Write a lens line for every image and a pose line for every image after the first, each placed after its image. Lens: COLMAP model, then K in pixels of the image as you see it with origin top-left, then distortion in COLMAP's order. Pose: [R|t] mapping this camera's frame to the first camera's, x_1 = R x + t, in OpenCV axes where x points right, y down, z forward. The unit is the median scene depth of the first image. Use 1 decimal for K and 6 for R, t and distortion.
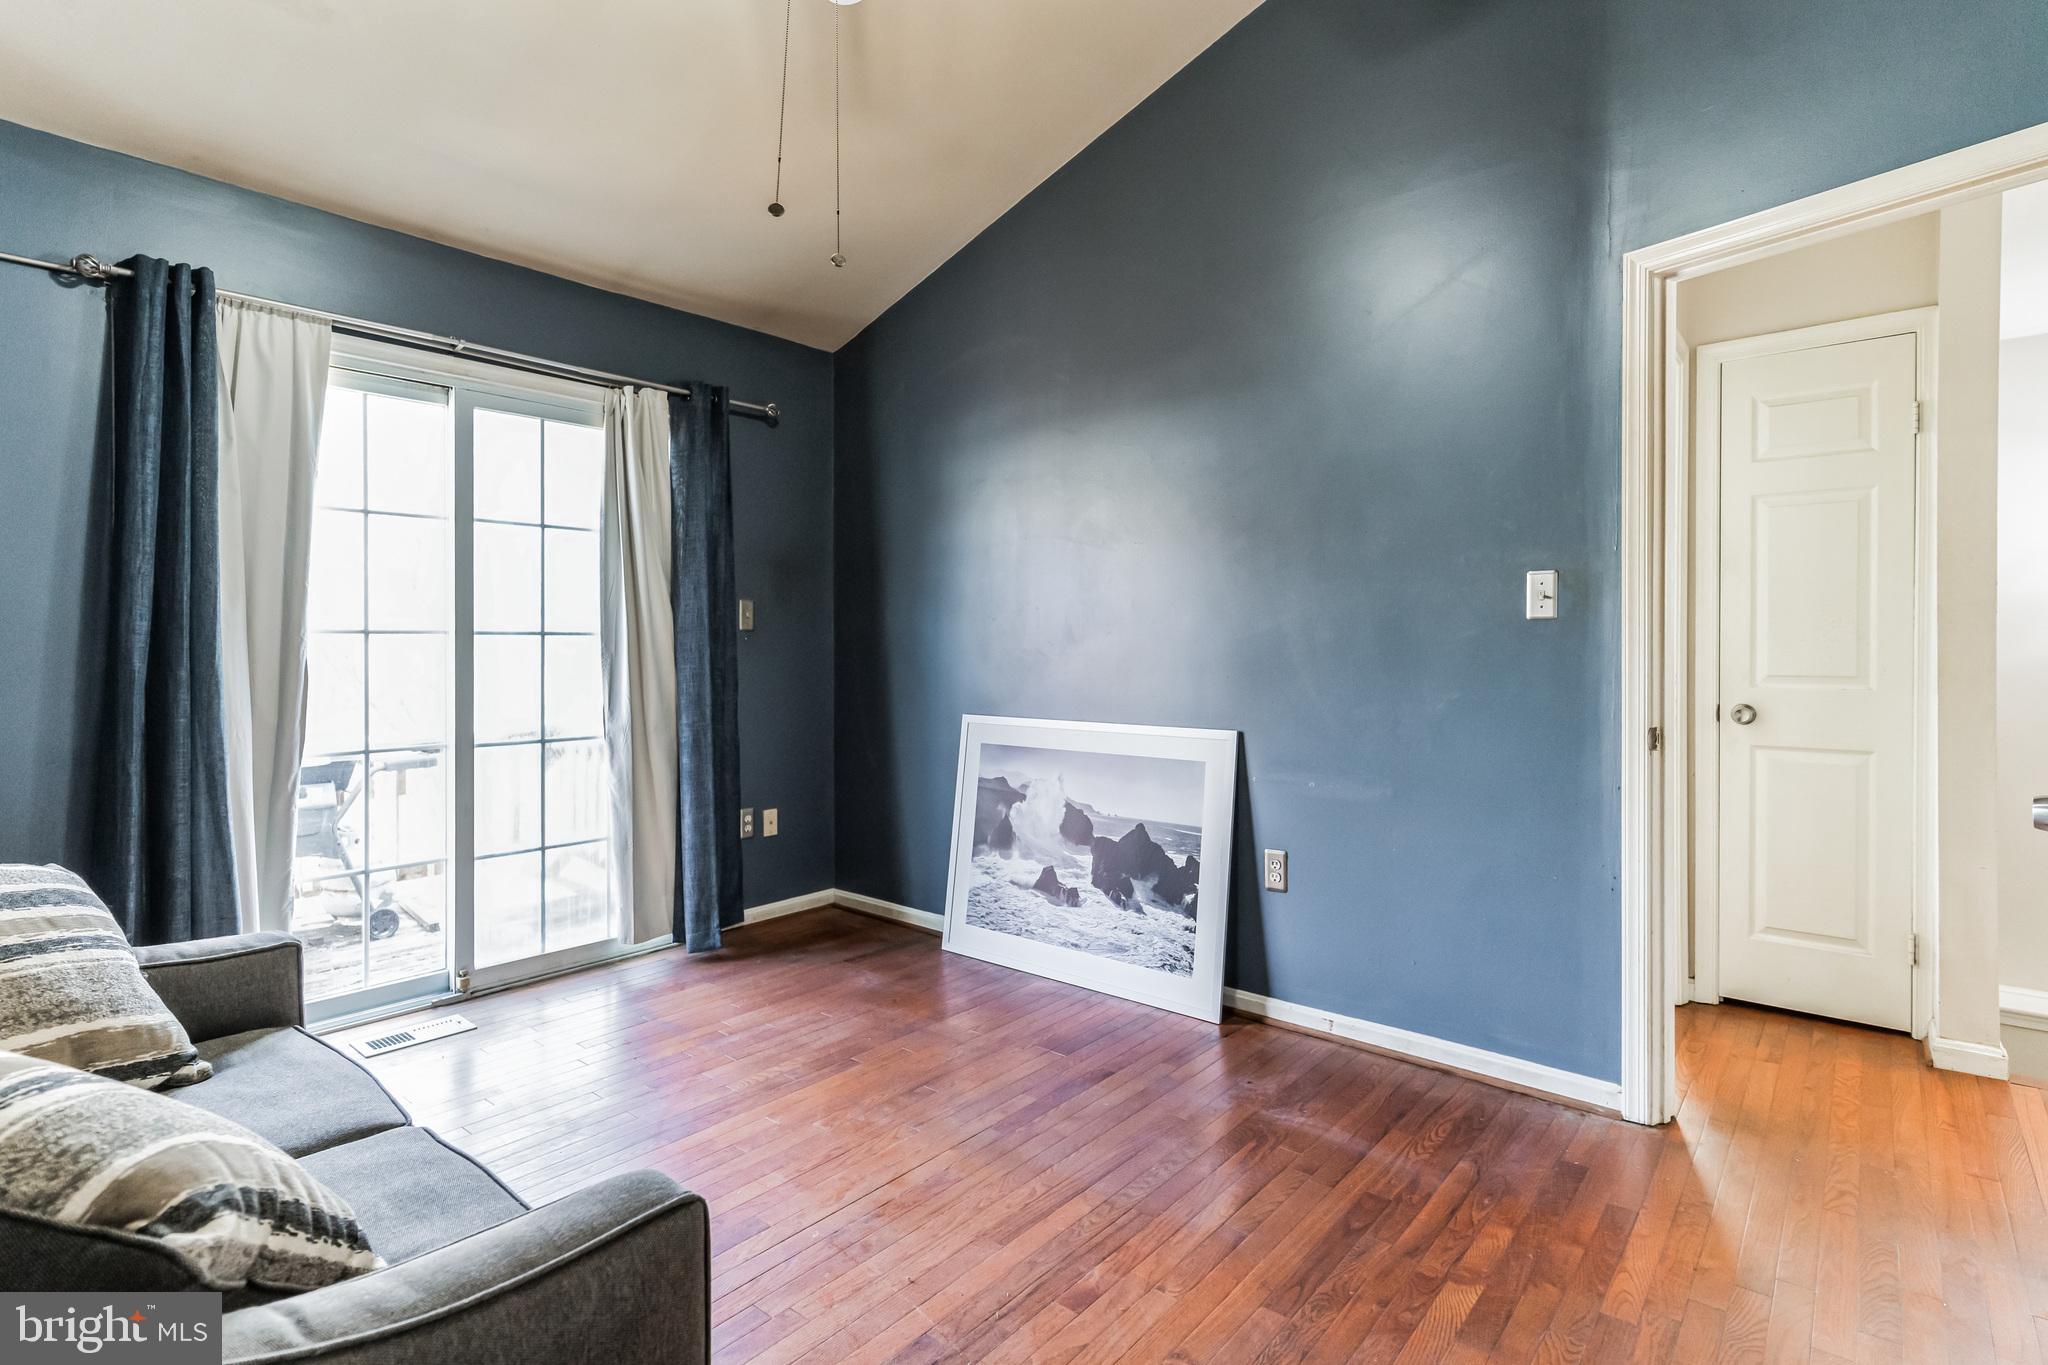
lens RADIAL K [[995.5, 0, 1002.4], [0, 995.5, 653.3], [0, 0, 1]] dist [0.005155, 0.000712]
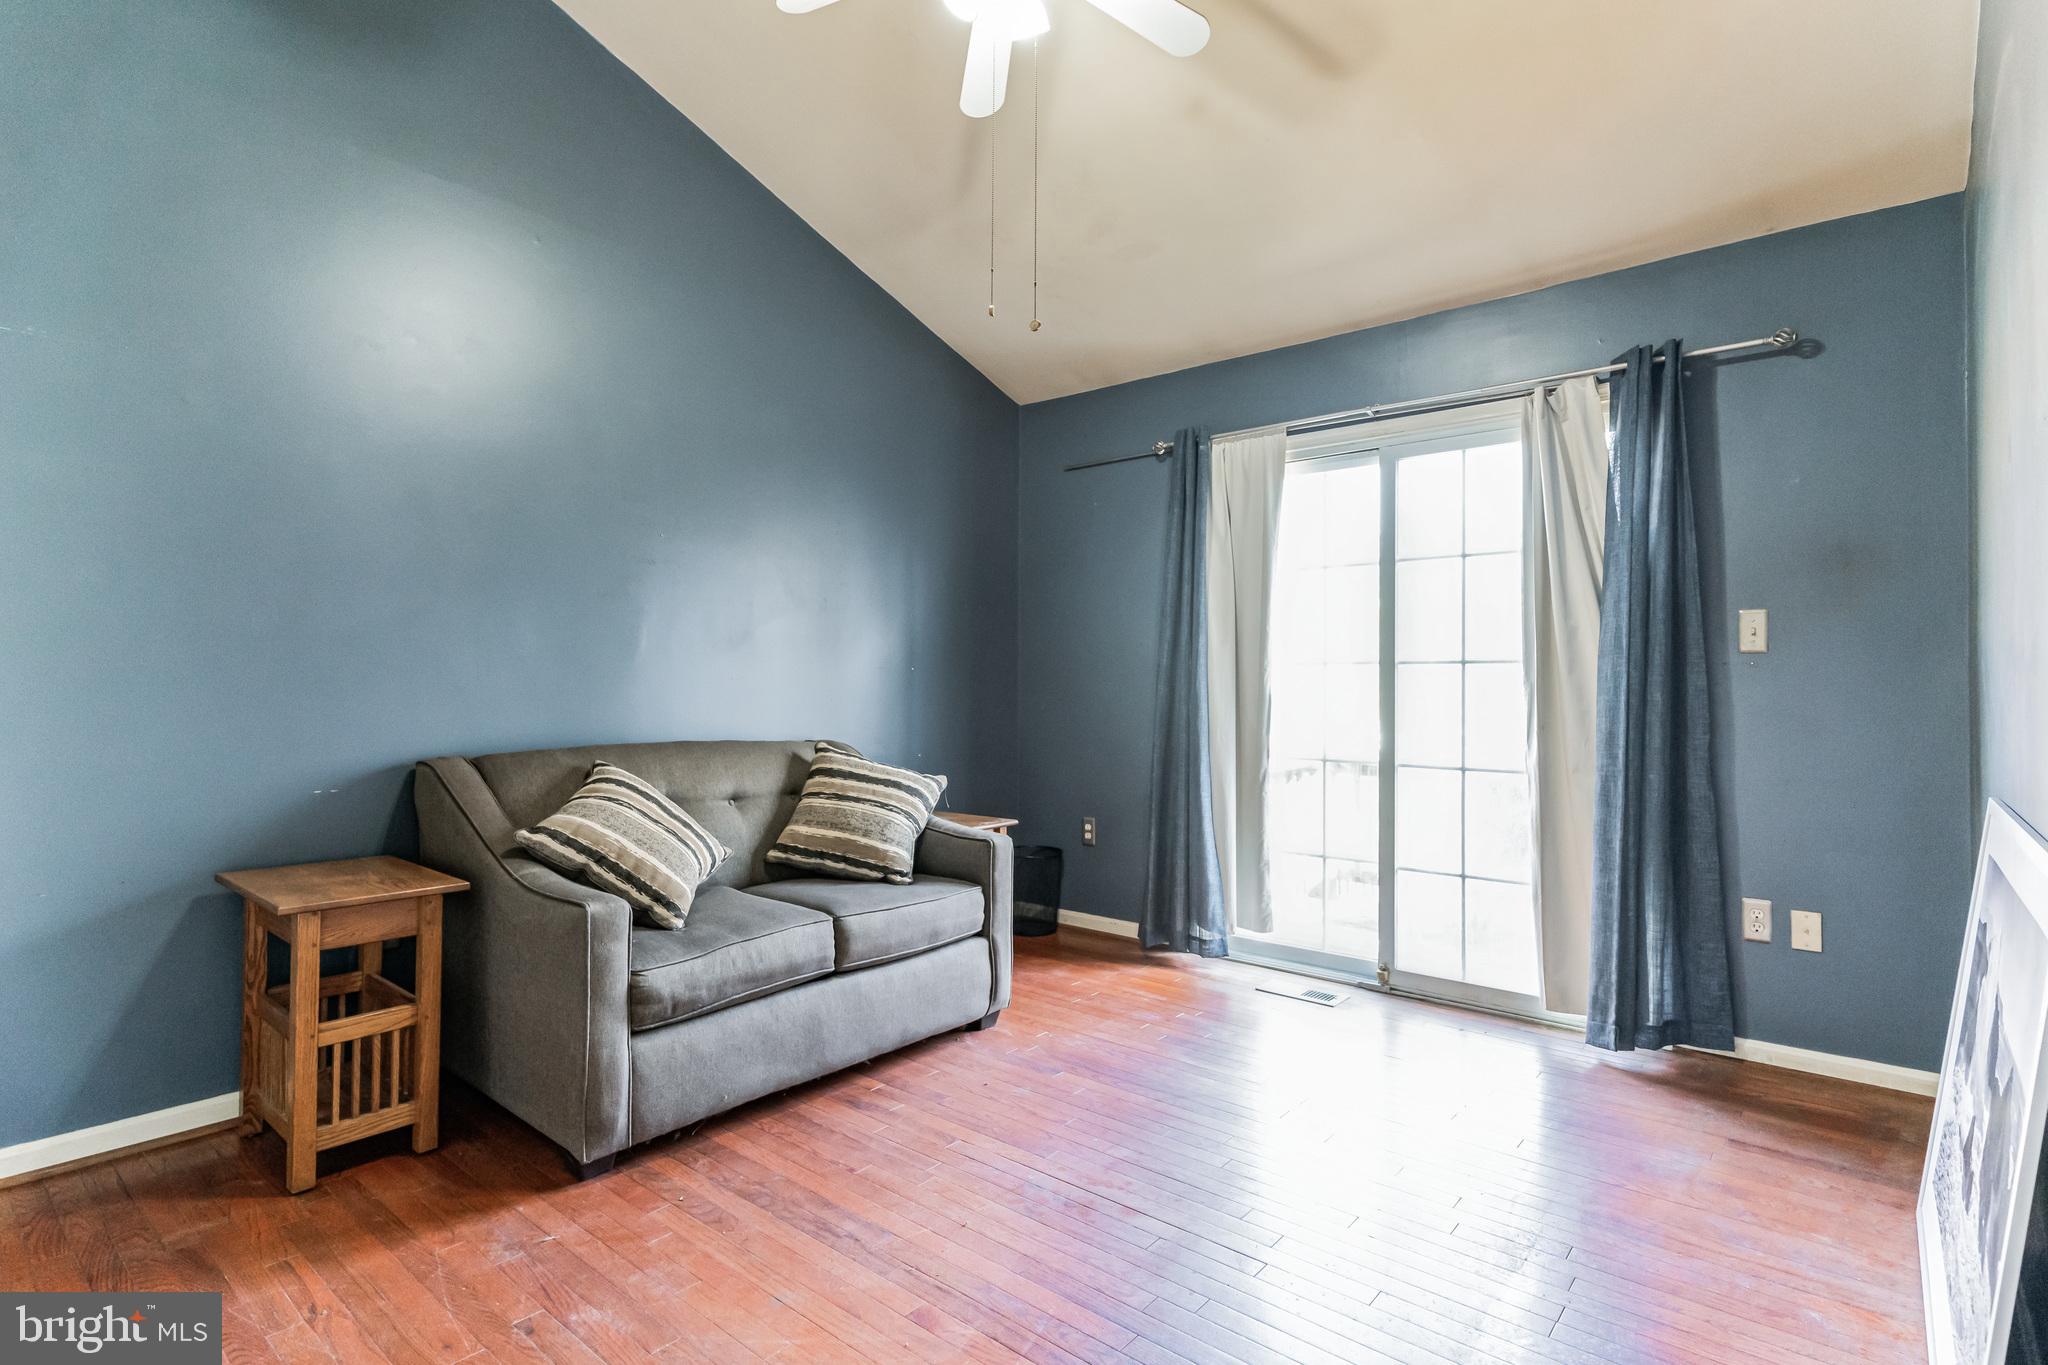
lens RADIAL K [[995.5, 0, 1023.2], [0, 995.5, 674.4], [0, 0, 1]] dist [0.005155, 0.000712]
pose [[0.021224, -0.009780, -0.999727, 0.522200], [-0.014459, 0.999845, -0.010089, 0.008841], [0.999670, 0.014669, 0.021079, 0.517663]]
